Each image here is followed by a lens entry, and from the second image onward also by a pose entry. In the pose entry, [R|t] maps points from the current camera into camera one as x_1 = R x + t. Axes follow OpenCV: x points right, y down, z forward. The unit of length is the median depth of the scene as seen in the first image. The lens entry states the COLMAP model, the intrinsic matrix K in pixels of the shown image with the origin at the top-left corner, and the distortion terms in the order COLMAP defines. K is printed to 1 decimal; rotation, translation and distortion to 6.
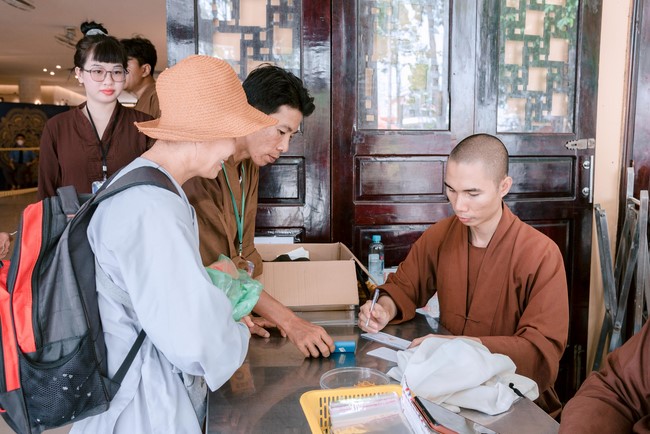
lens RADIAL K [[603.1, 0, 325.2], [0, 603.1, 217.0], [0, 0, 1]] dist [0.003400, 0.000000]
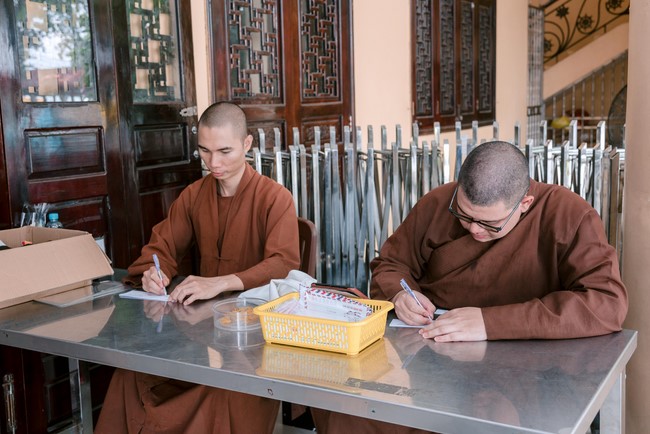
lens RADIAL K [[752.6, 0, 324.5], [0, 752.6, 216.6], [0, 0, 1]] dist [-0.023526, 0.000000]
pose [[0.656448, -0.132475, 0.742648, -0.708488], [0.125802, 0.989899, 0.065380, 0.015156], [-0.743807, 0.050508, 0.666483, -0.128571]]
